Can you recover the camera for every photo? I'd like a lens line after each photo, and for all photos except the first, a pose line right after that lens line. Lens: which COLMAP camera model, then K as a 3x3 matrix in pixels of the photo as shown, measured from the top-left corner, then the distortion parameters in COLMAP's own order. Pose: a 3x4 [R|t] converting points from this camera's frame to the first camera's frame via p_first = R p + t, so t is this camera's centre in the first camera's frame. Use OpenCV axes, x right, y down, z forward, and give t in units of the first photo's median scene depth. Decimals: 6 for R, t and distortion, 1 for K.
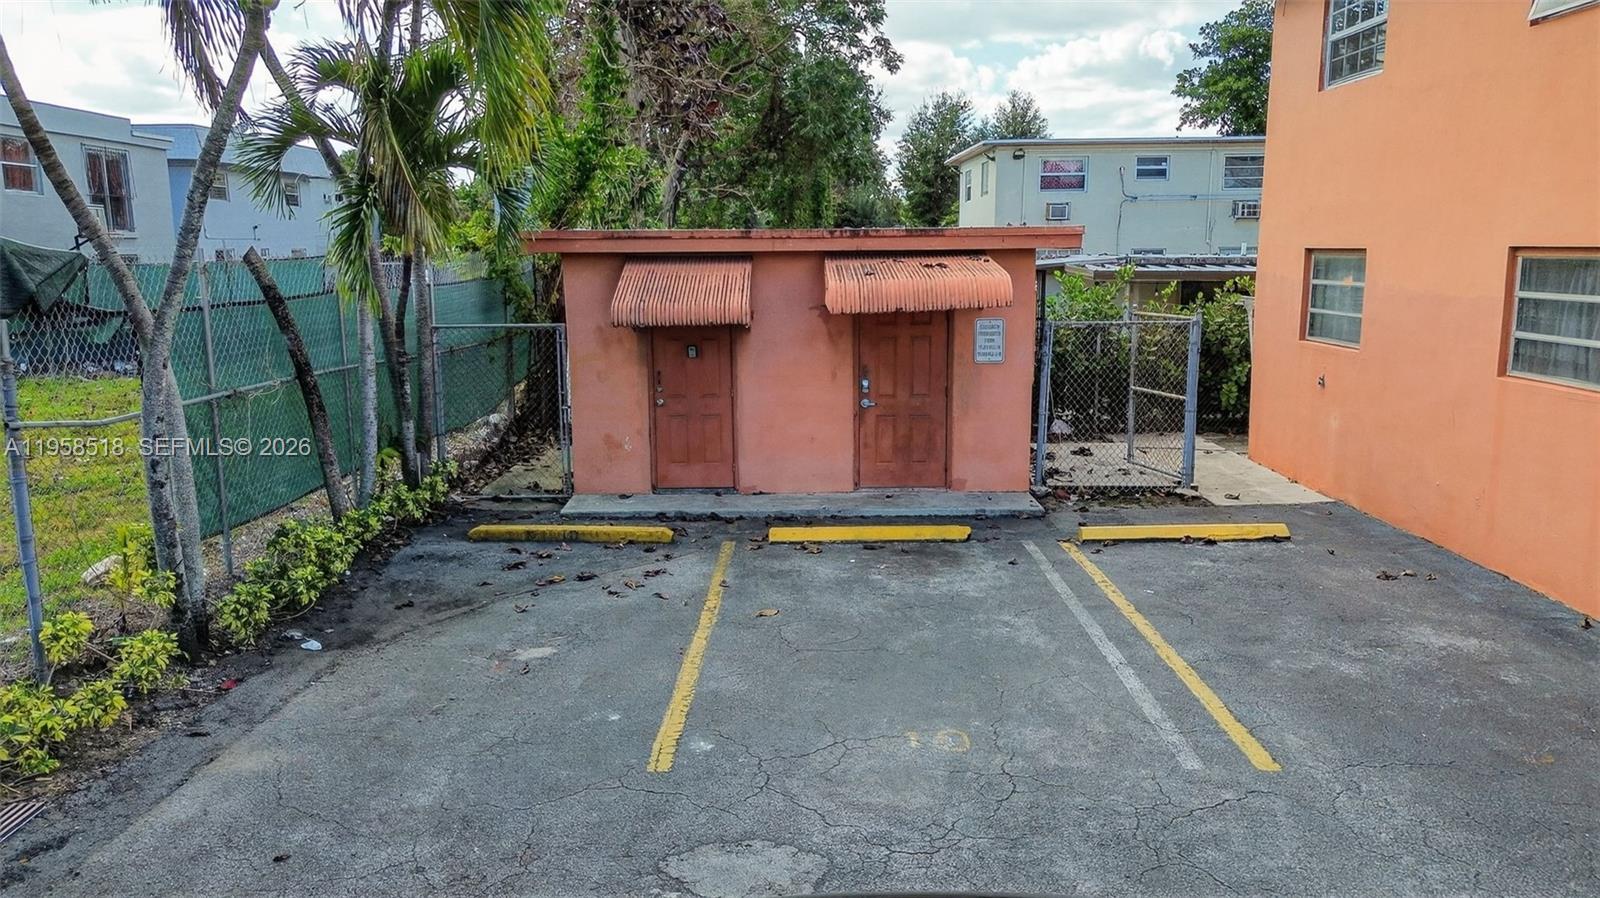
lens RADIAL K [[1147.9, 0, 800.0], [0, 1147.9, 449.0], [0, 0, 1]] dist [0.064092, -0.066043]
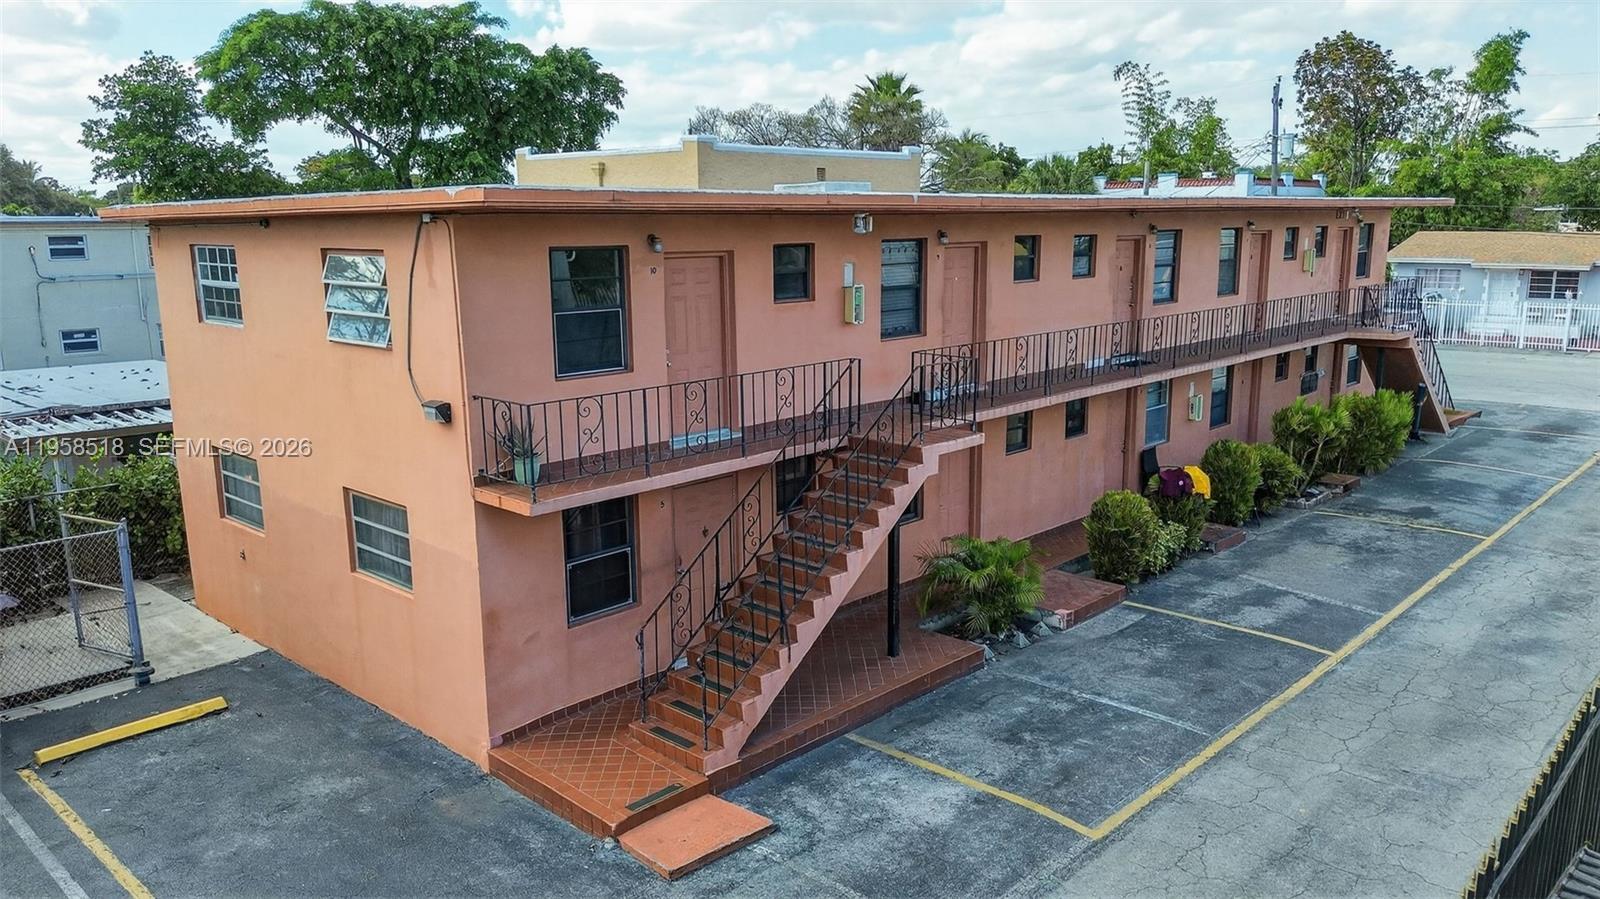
lens RADIAL K [[1147.9, 0, 800.0], [0, 1147.9, 449.5], [0, 0, 1]] dist [0.064092, -0.066043]
pose [[0.674772, -0.139628, 0.724698, -0.041908], [0.131660, 0.988963, 0.067954, -0.224139], [-0.726188, 0.049560, 0.685708, -0.373925]]
